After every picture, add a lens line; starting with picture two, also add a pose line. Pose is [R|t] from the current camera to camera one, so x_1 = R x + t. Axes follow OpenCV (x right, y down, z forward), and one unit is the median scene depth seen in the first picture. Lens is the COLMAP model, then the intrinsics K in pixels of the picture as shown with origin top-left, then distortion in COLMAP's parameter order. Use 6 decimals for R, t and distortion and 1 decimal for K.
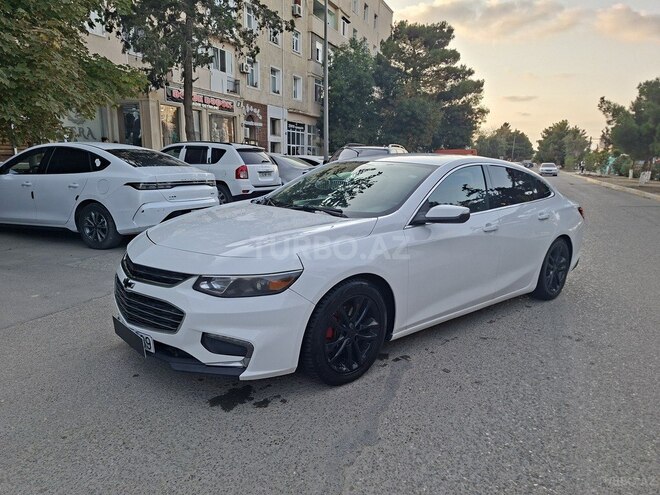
lens RADIAL K [[461.0, 0, 335.2], [0, 461.0, 249.3], [0, 0, 1]] dist [0.074746, -0.083650]
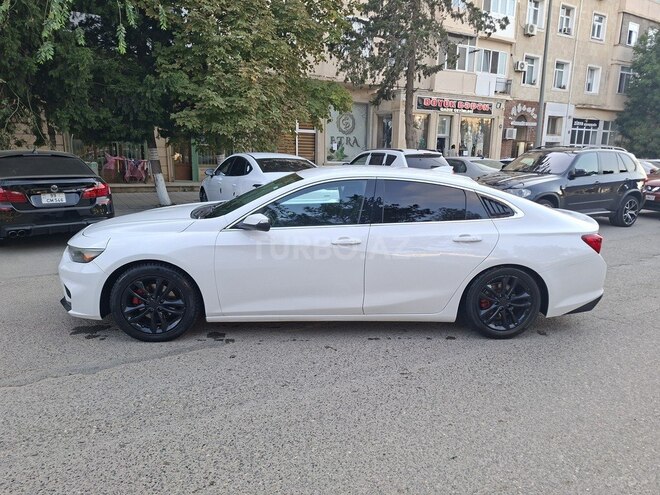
lens RADIAL K [[461.0, 0, 335.2], [0, 461.0, 249.3], [0, 0, 1]] dist [0.074746, -0.083650]
pose [[0.787667, 0.116722, -0.604943, 0.165227], [-0.118095, 0.992287, 0.037693, -0.011455], [0.604677, 0.041751, 0.795376, 0.033723]]
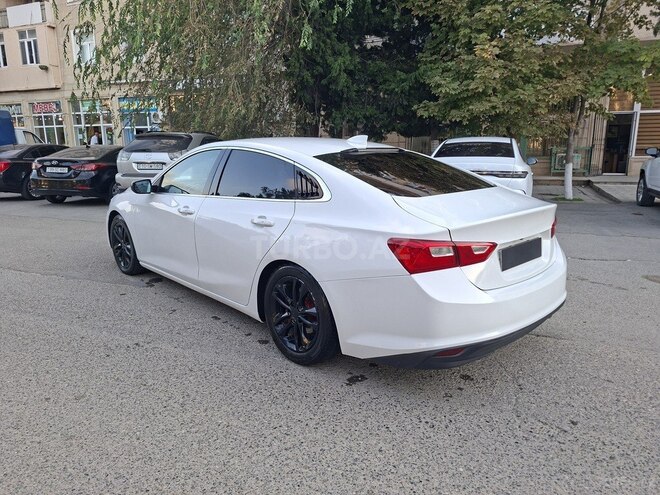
lens RADIAL K [[461.0, 0, 335.2], [0, 461.0, 249.3], [0, 0, 1]] dist [0.074746, -0.083650]
pose [[0.013676, 0.187277, -0.982212, 0.240827], [-0.190934, 0.964718, 0.181283, -0.037329], [0.981508, 0.185059, 0.048951, 0.229907]]
